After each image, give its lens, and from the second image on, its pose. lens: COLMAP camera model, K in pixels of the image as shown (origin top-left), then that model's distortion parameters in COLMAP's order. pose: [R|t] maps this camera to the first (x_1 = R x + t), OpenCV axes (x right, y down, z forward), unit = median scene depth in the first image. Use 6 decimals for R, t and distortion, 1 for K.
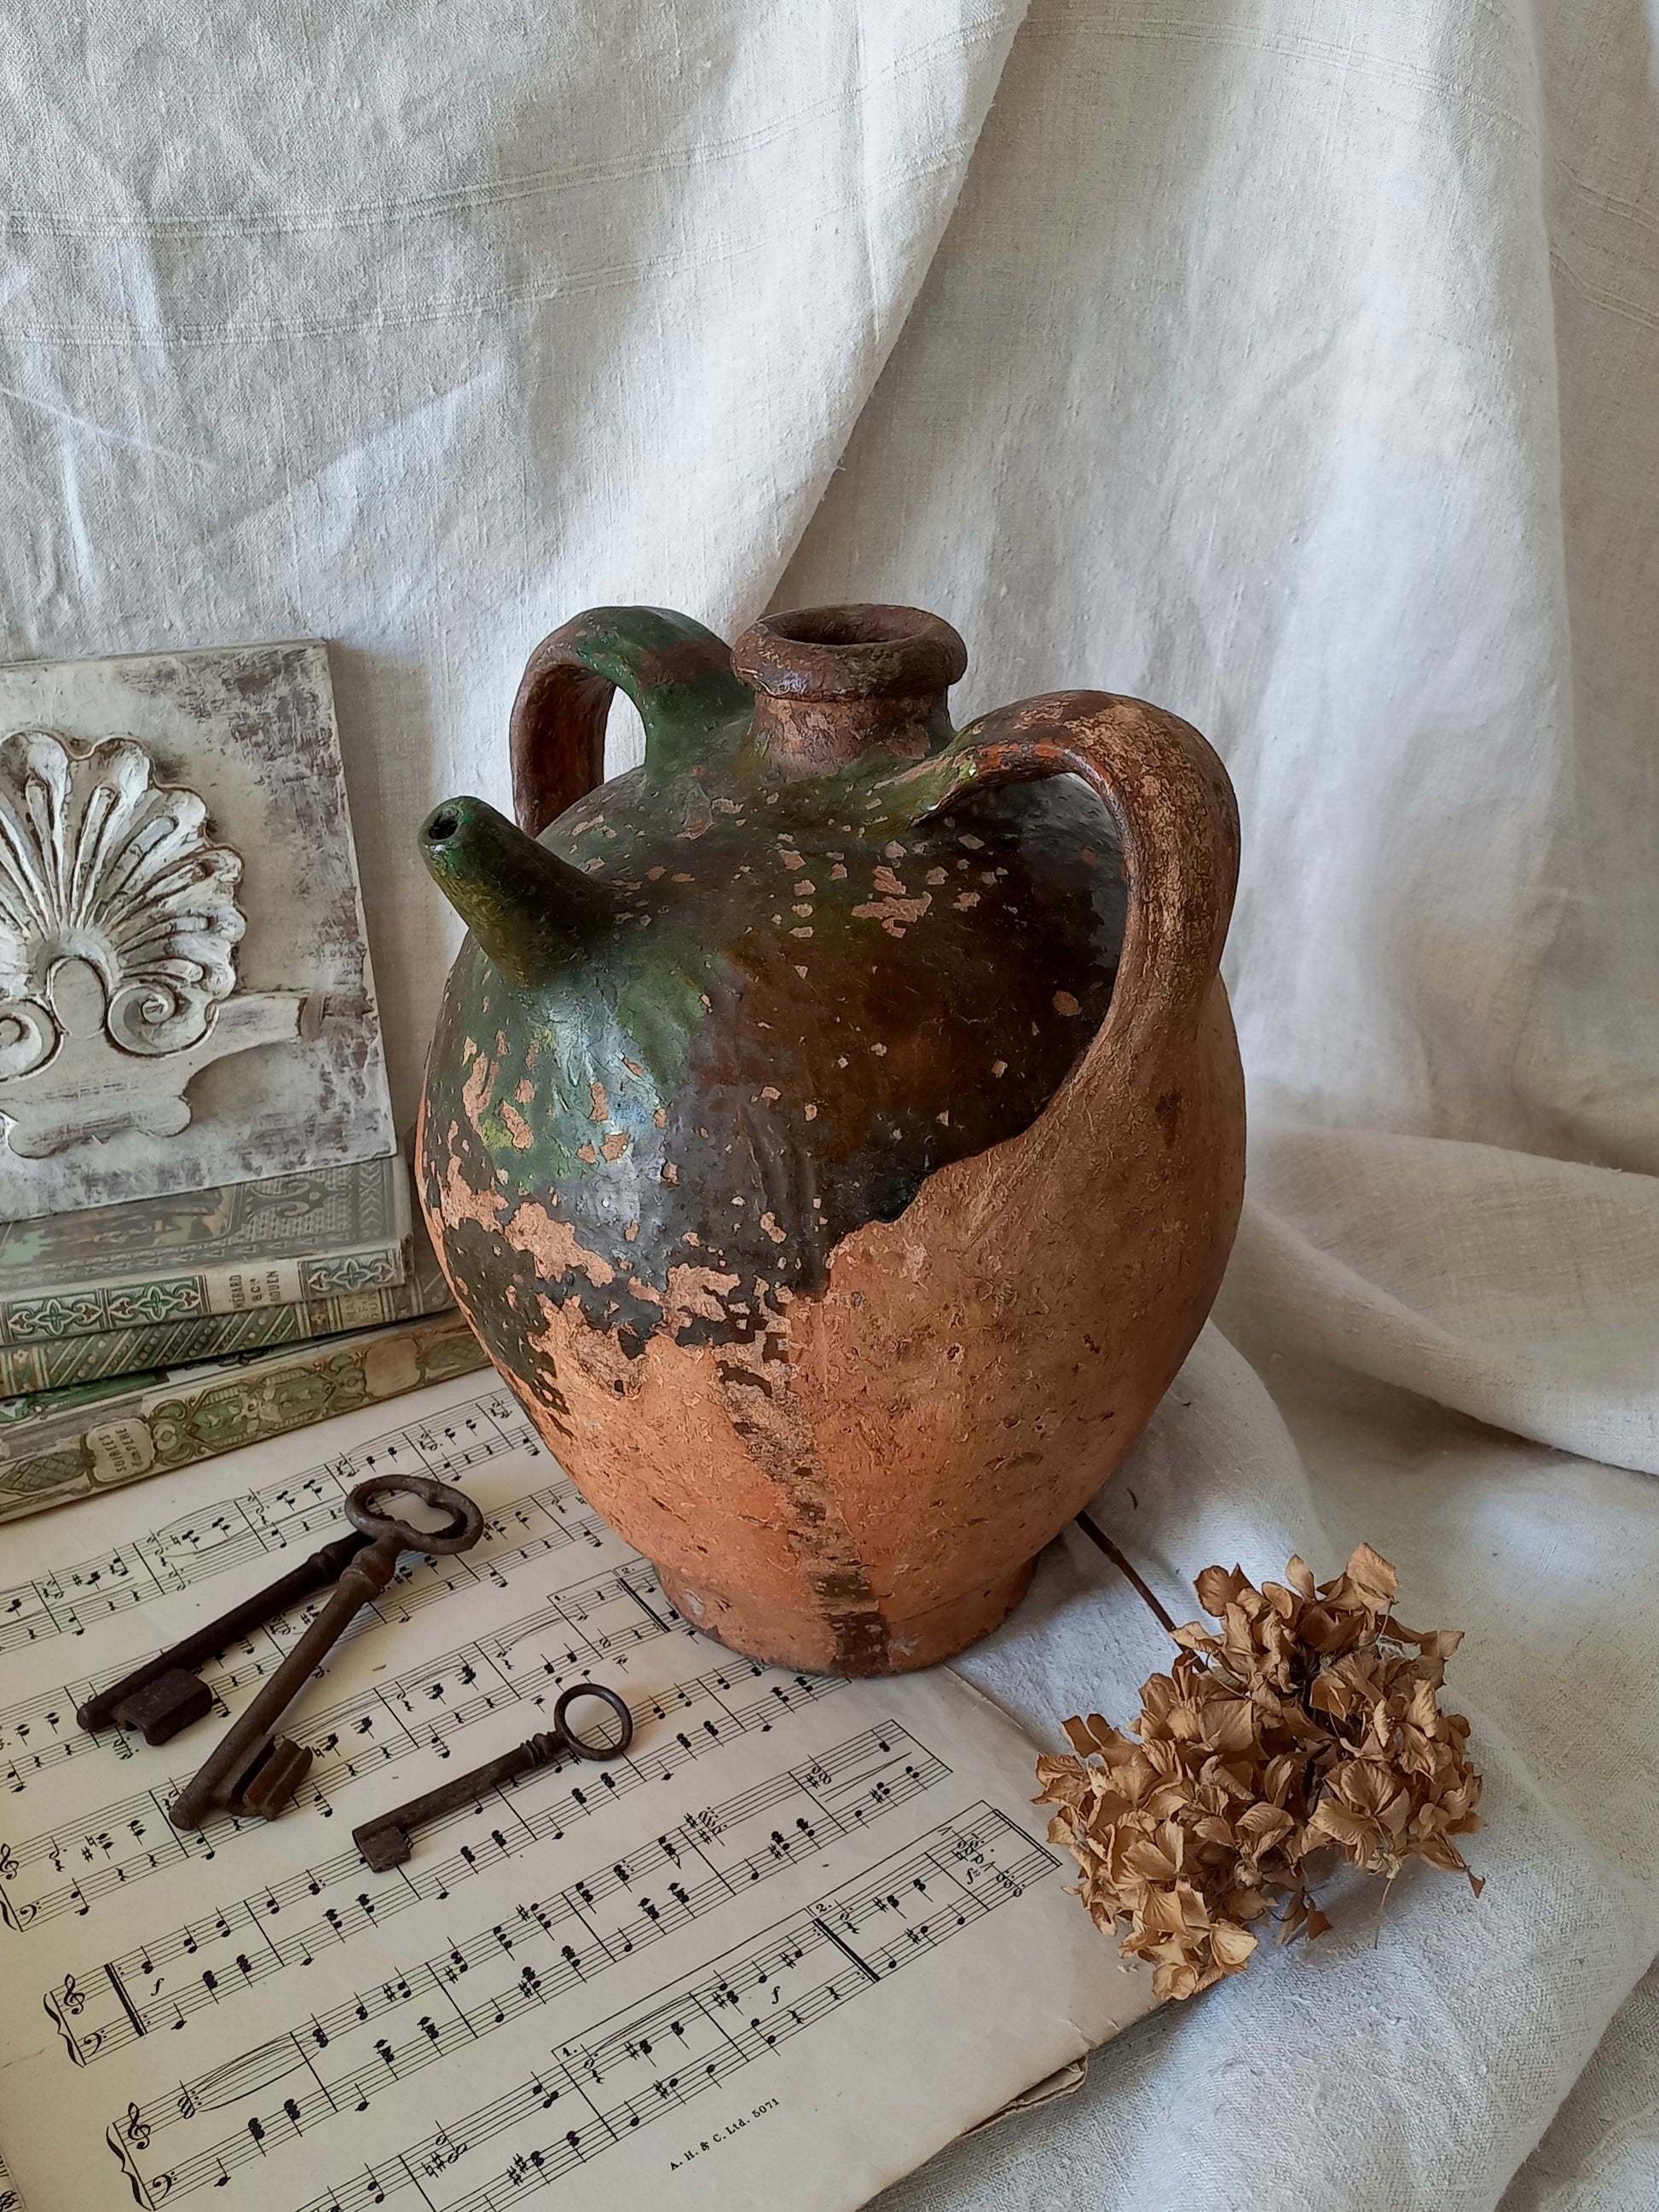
lens RADIAL K [[2100.1, 0, 877.8], [0, 2100.1, 1082.5], [0, 0, 1]] dist [0.017487, 0.000000]
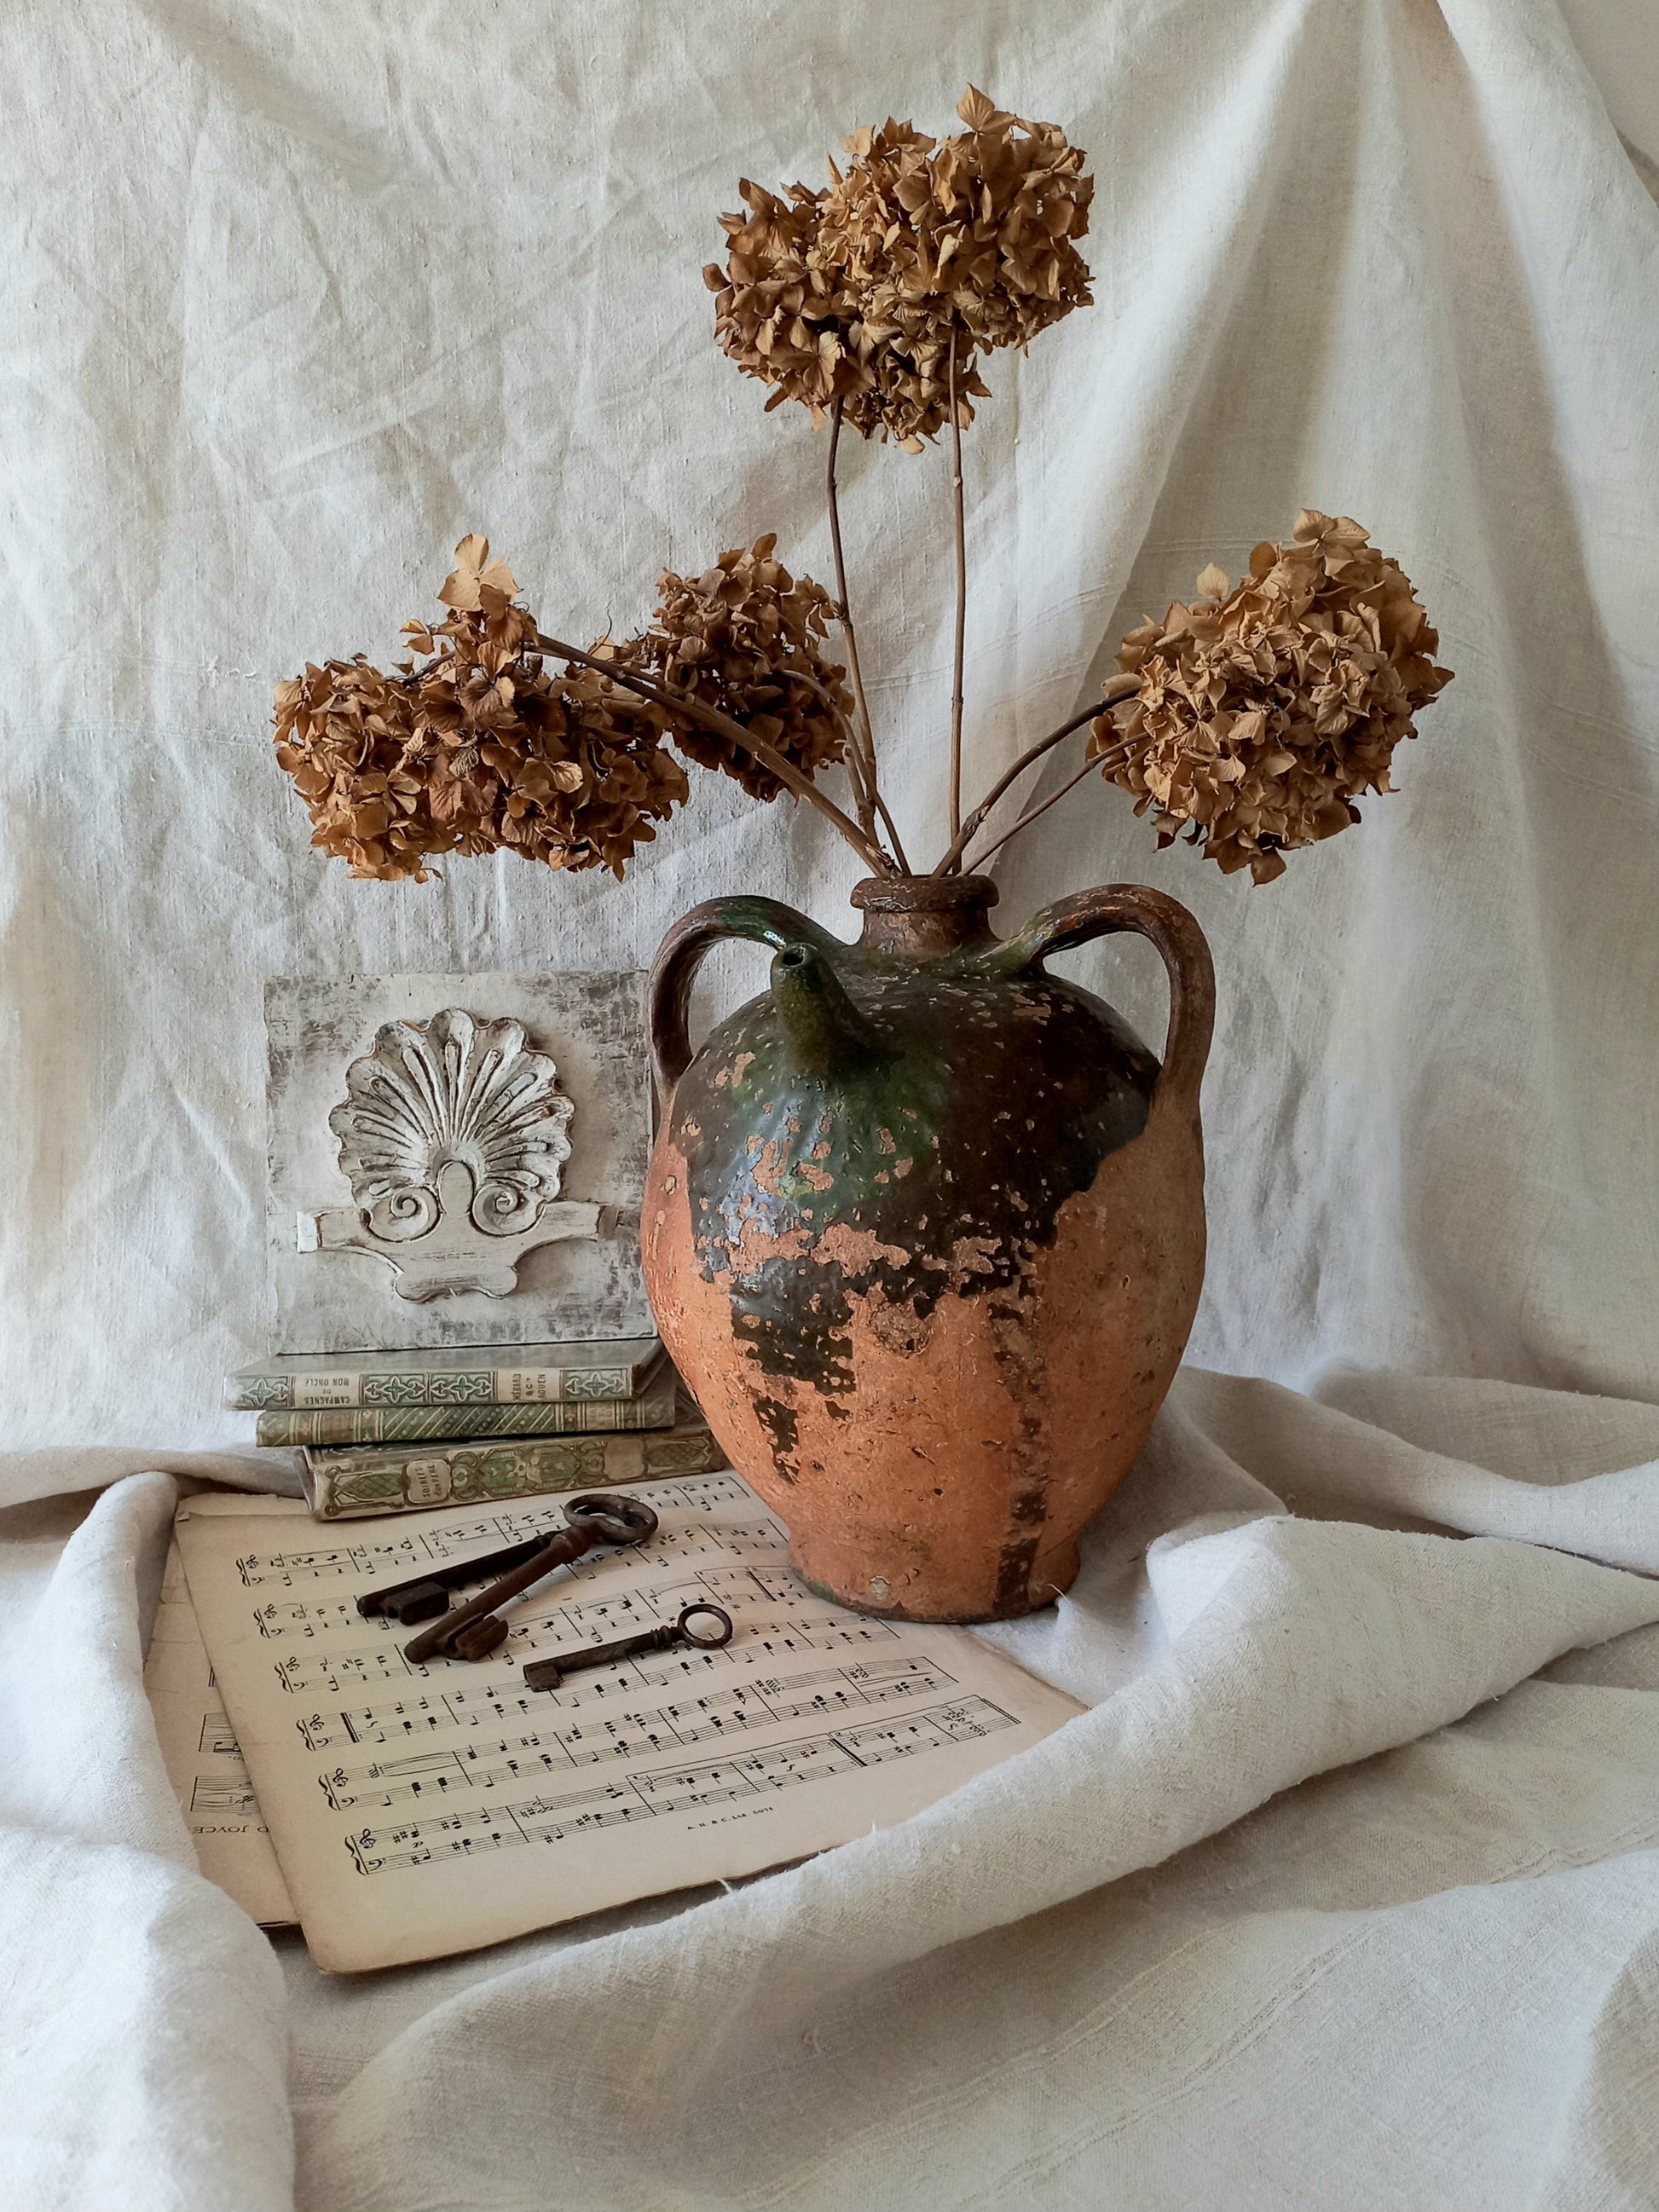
lens RADIAL K [[1900.6, 0, 858.4], [0, 1900.6, 1039.7], [0, 0, 1]] dist [0.064539, -0.132505]
pose [[0.976843, 0.015761, -0.213376, 0.180995], [-0.087568, 0.939381, -0.331504, 0.282612], [0.195216, 0.342512, 0.919008, -0.209953]]
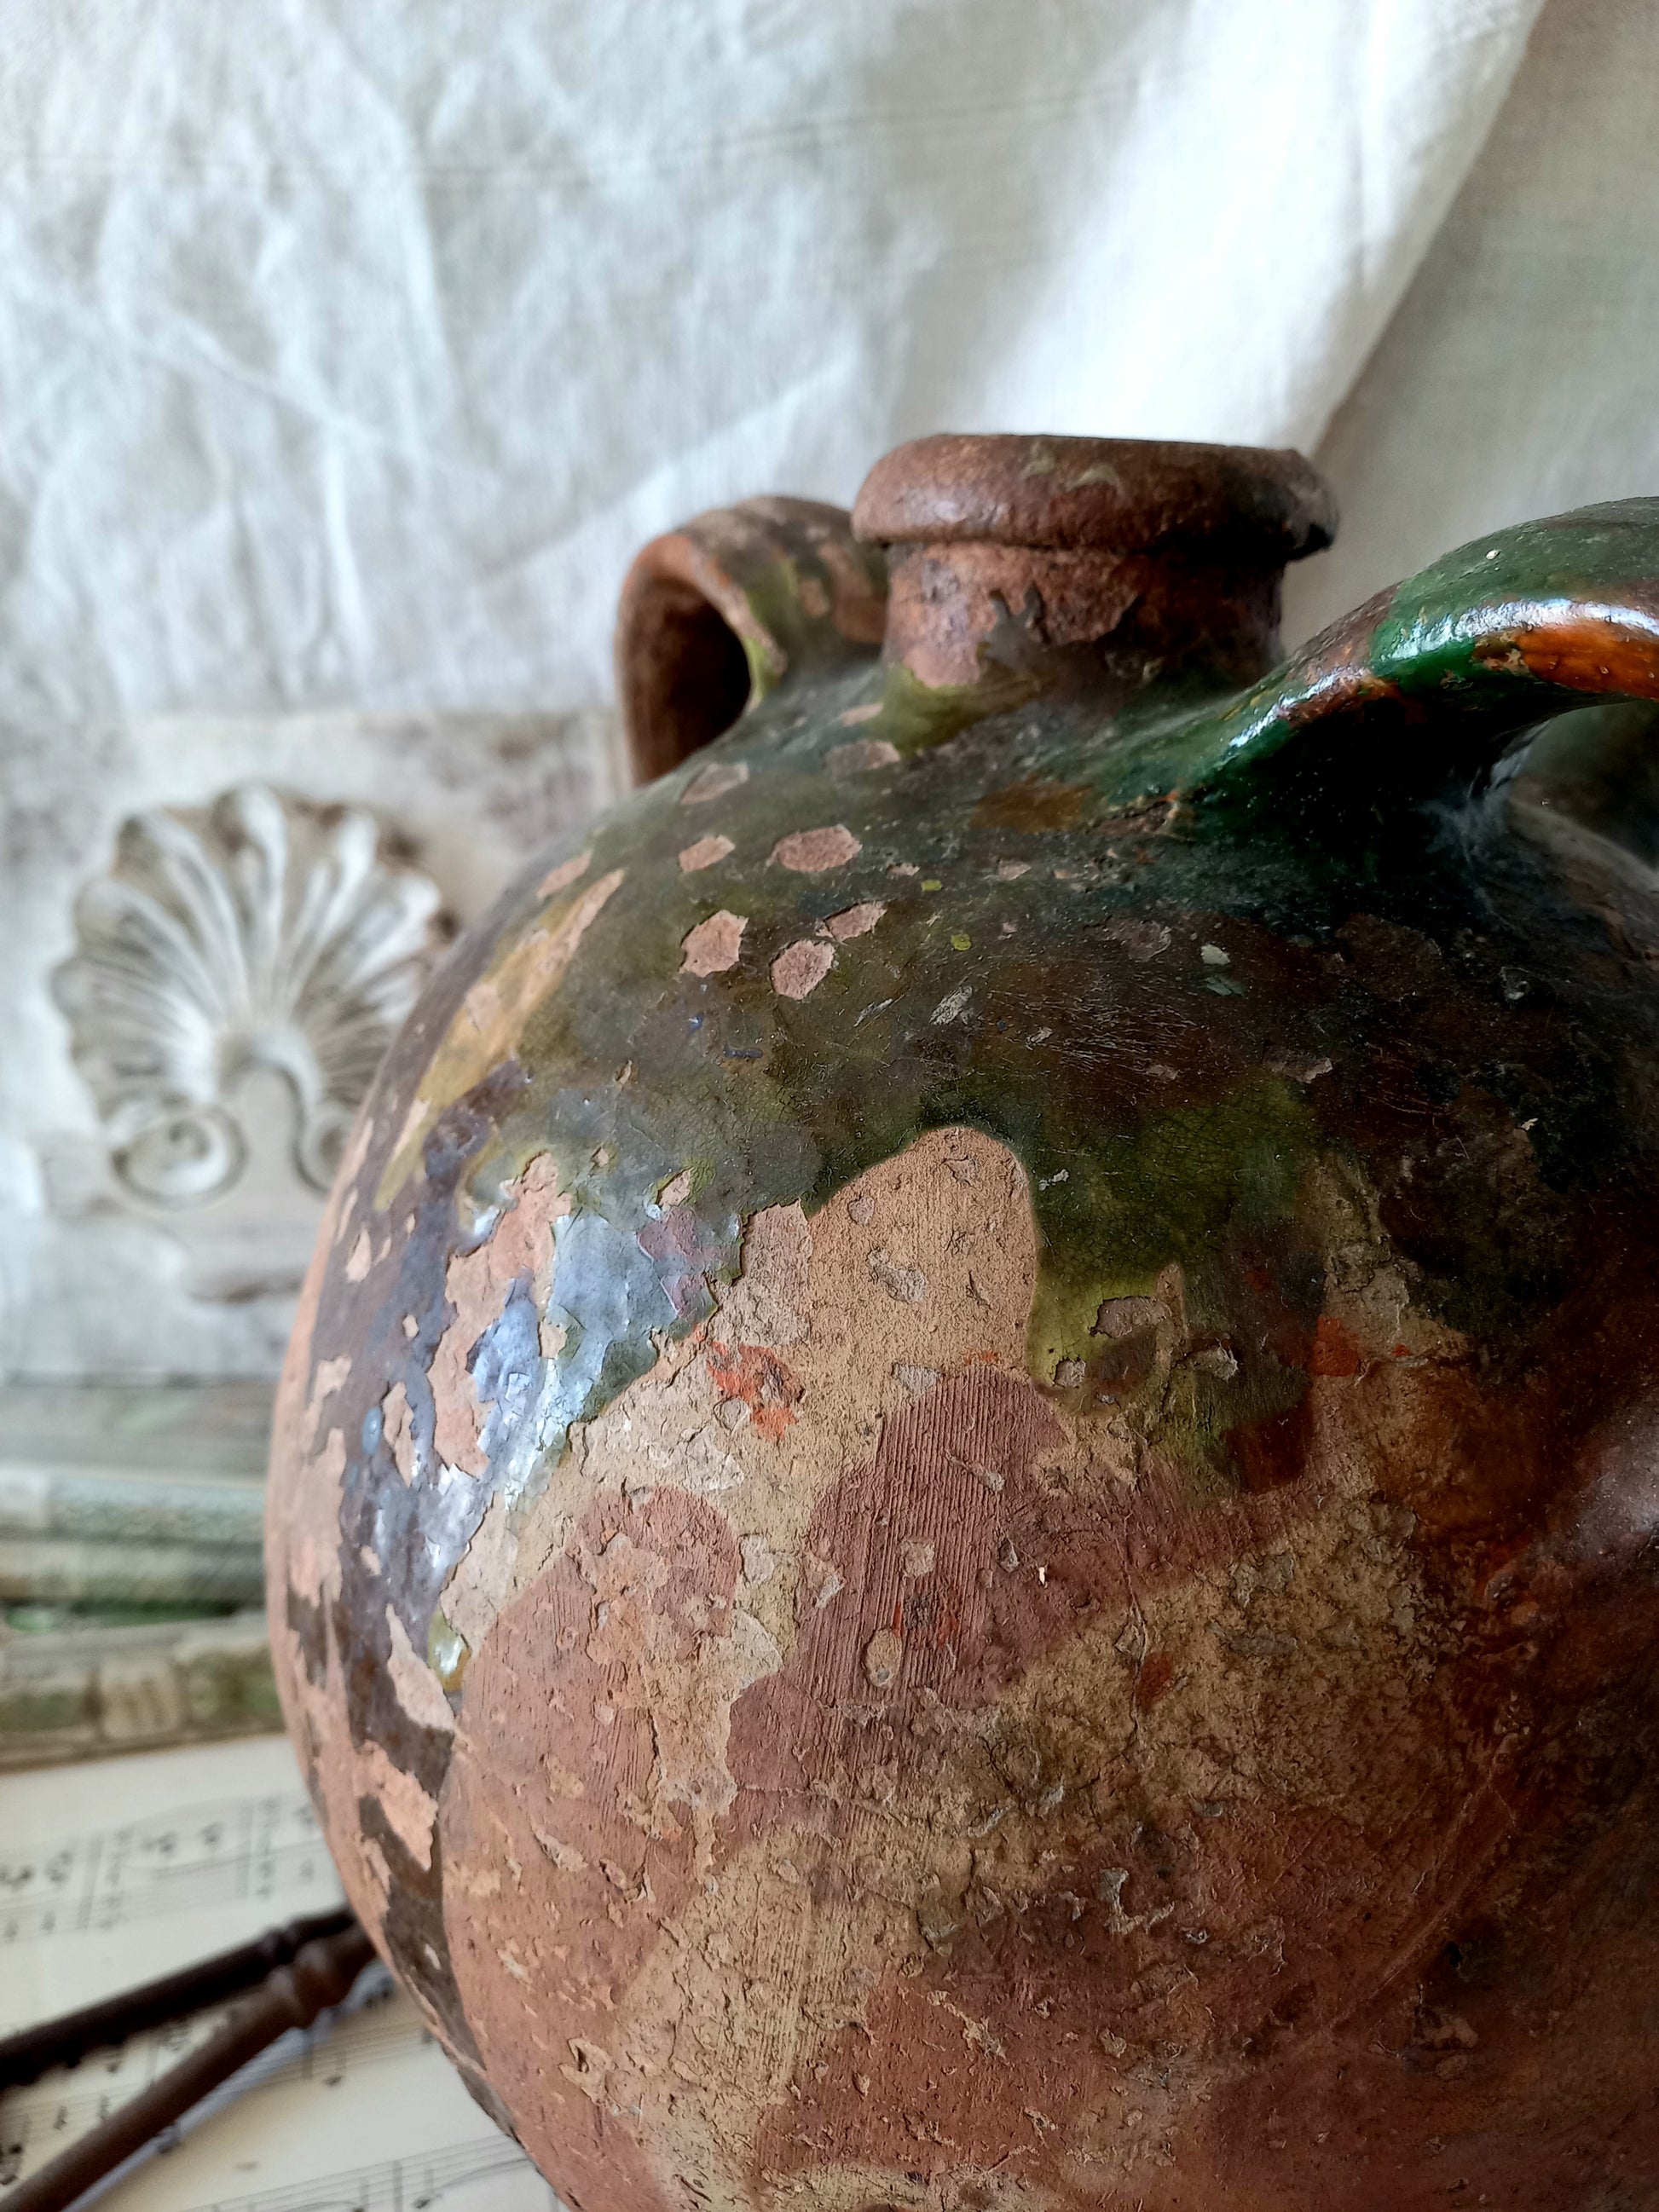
lens RADIAL K [[1722.7, 0, 835.8], [0, 1722.7, 1105.3], [0, 0, 1]] dist [-0.030476, 0.011749]
pose [[0.926429, 0.093087, -0.364781, 0.068608], [-0.144318, 0.982739, -0.115741, 0.001378], [0.347710, 0.159870, 0.923872, 0.465943]]
